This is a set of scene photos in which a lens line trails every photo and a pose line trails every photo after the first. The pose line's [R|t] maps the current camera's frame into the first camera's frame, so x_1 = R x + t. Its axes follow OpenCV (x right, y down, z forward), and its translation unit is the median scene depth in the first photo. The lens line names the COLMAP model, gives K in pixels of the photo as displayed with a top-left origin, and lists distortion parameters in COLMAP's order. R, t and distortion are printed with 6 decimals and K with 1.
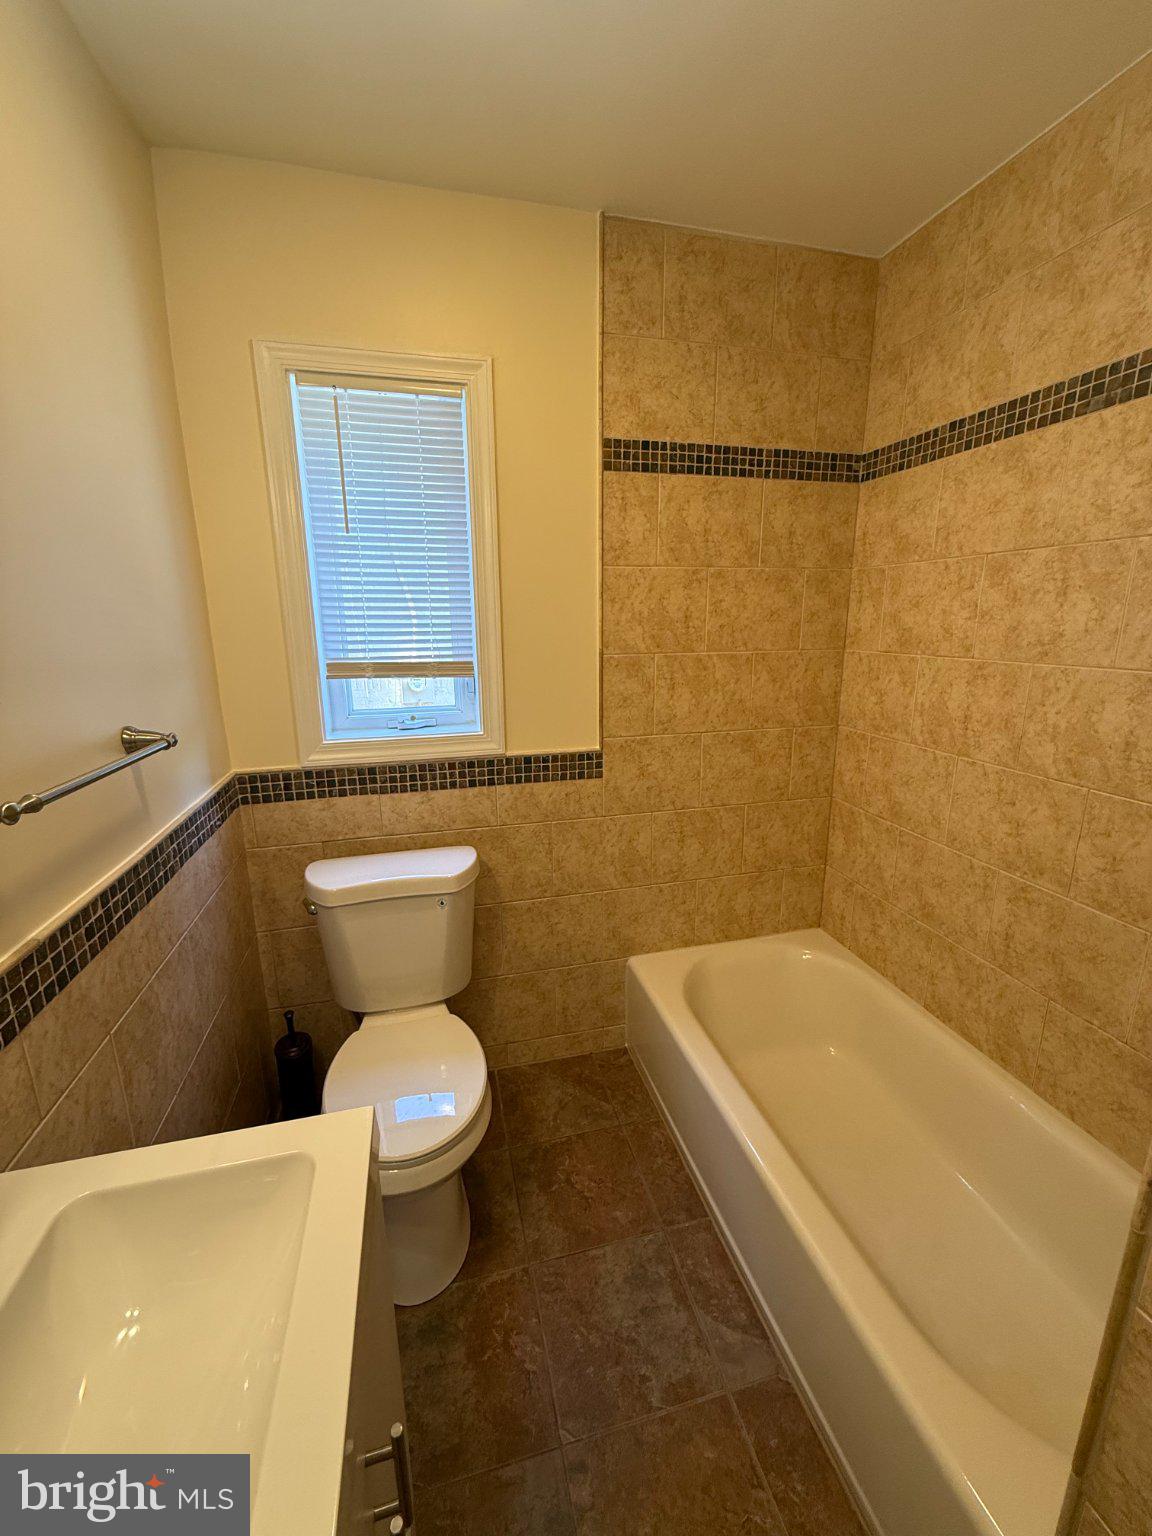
lens RADIAL K [[615.0, 0, 579.3], [0, 615.0, 767.9], [0, 0, 1]] dist [0.001766, 0.000281]
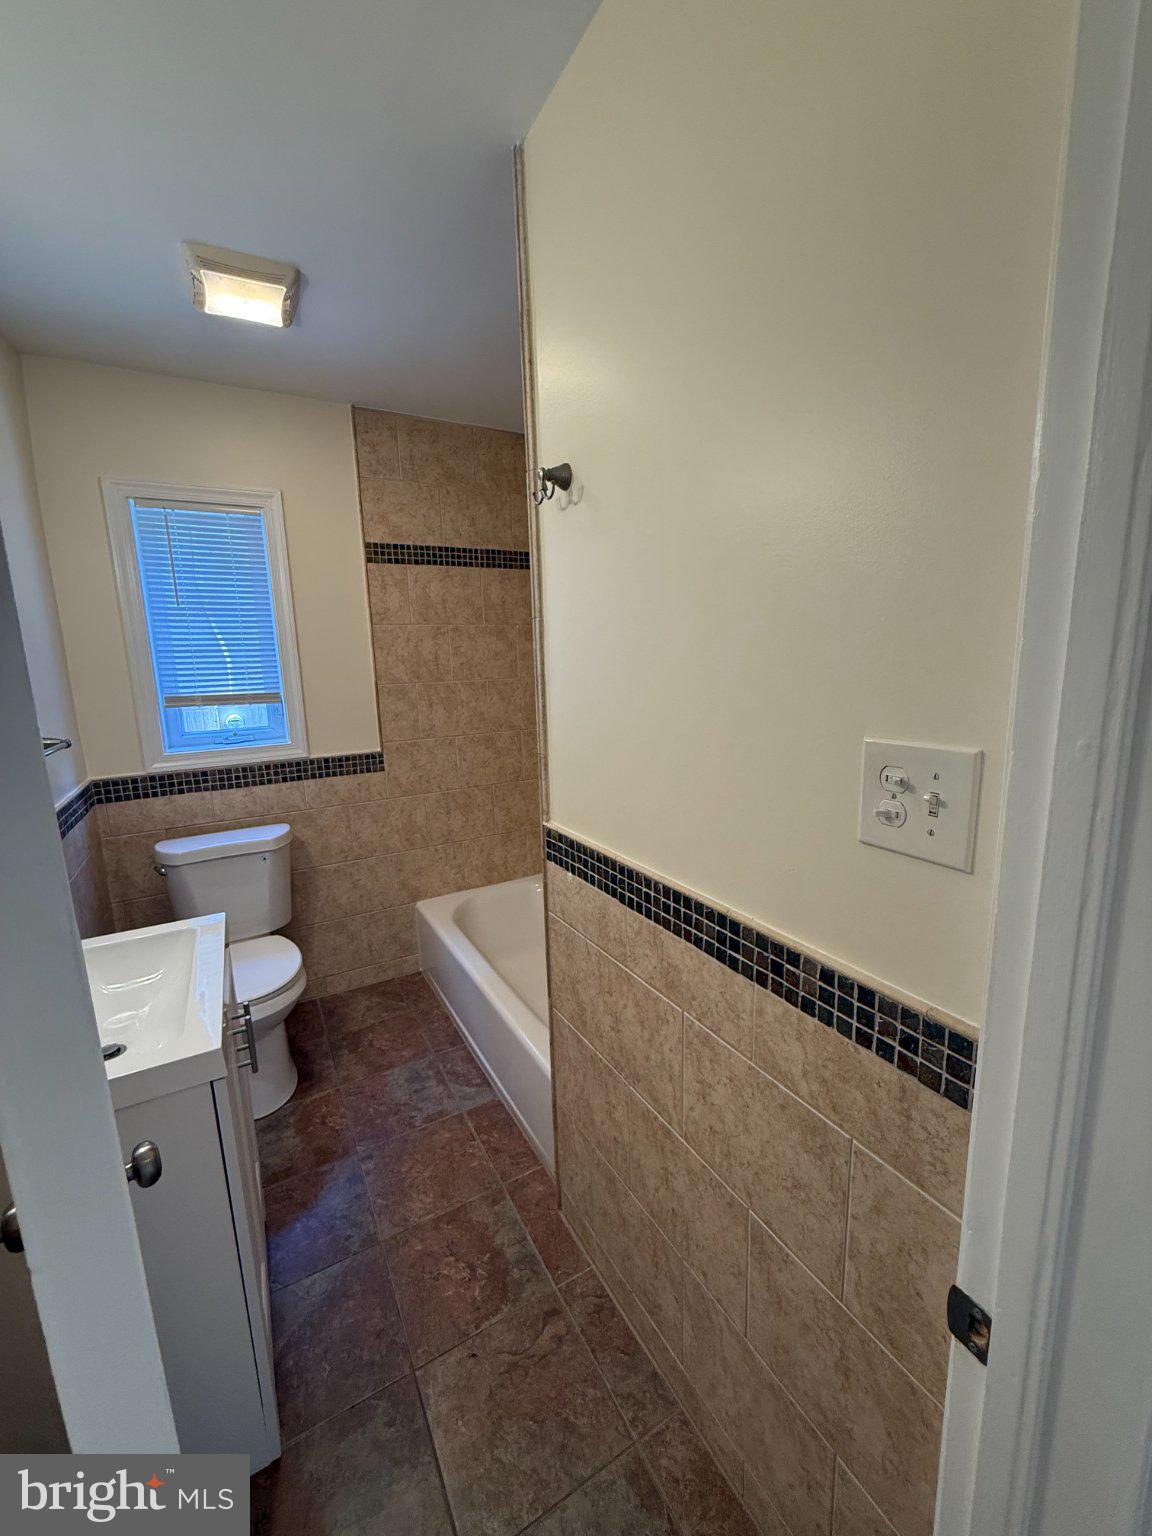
lens RADIAL K [[615.0, 0, 577.2], [0, 615.0, 766.9], [0, 0, 1]] dist [0.001766, 0.000281]
pose [[0.967126, -0.065397, 0.245744, 0.136107], [0.080235, 0.995478, -0.050848, 0.130900], [-0.241307, 0.068894, 0.968000, -0.549826]]
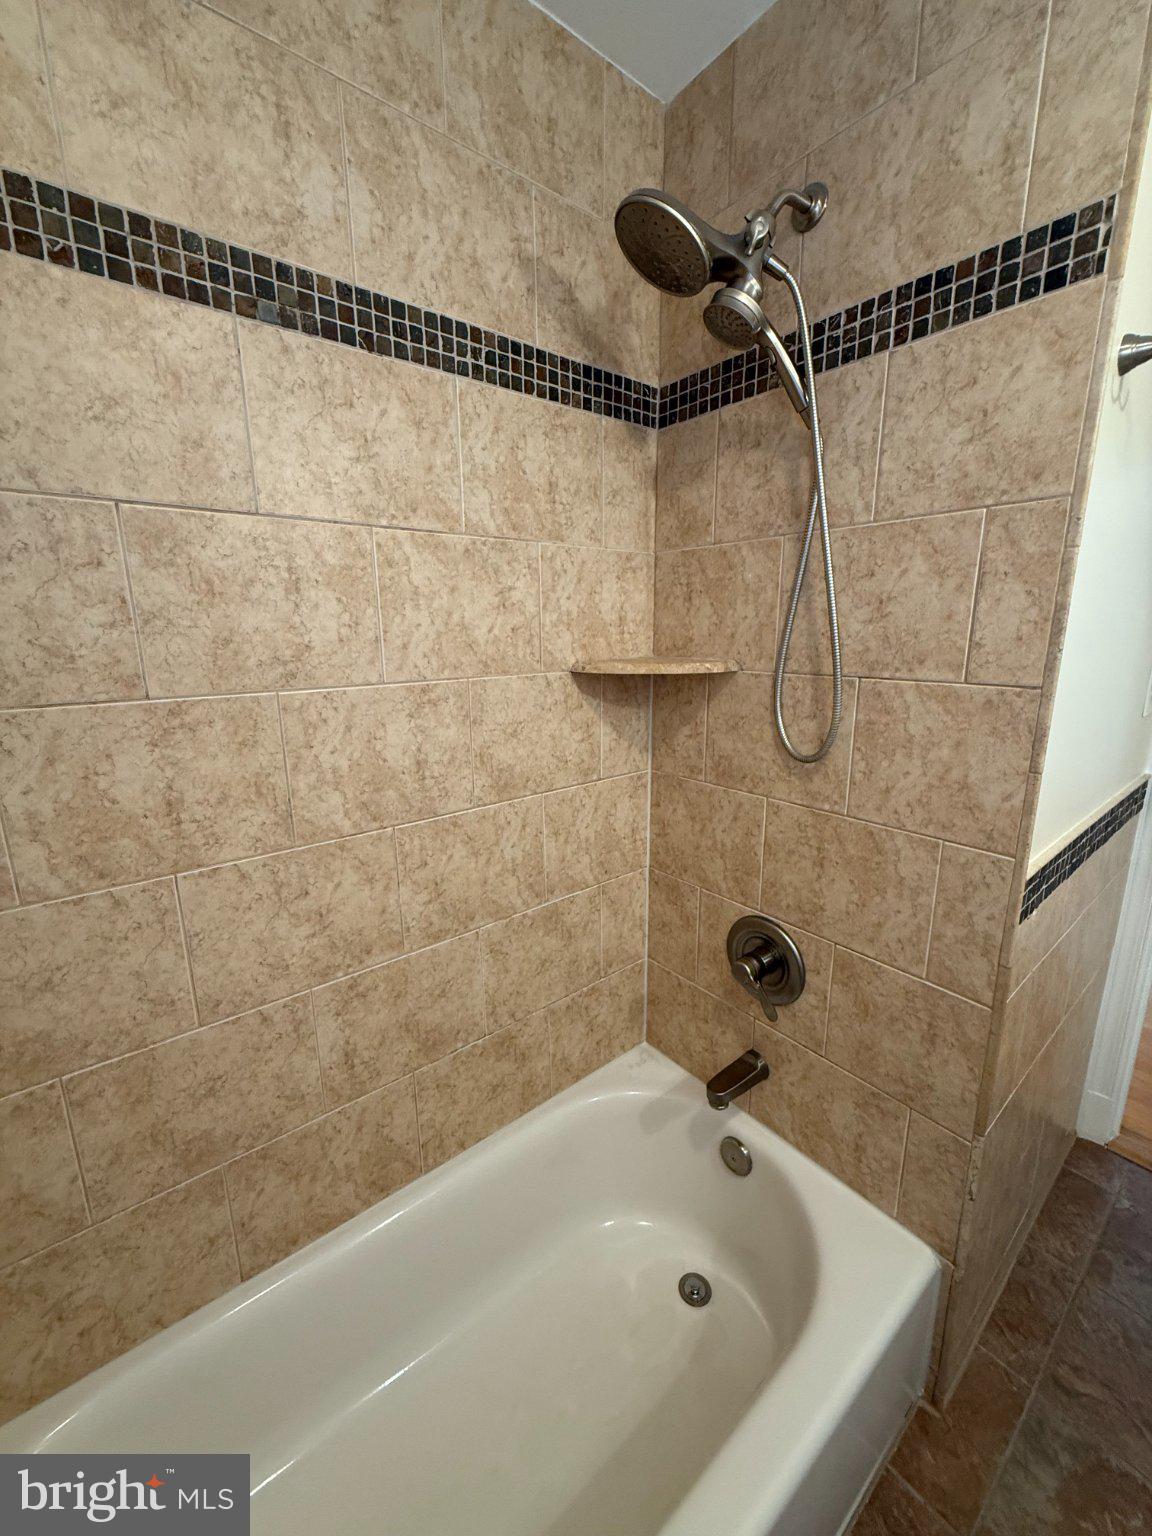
lens RADIAL K [[615.0, 0, 576.0], [0, 615.0, 761.8], [0, 0, 1]] dist [0.001766, 0.000281]
pose [[-0.411749, -0.188457, 0.891598, -0.001698], [0.225310, 0.926956, 0.299981, -0.105201], [-0.883005, 0.324403, -0.339212, 0.448453]]
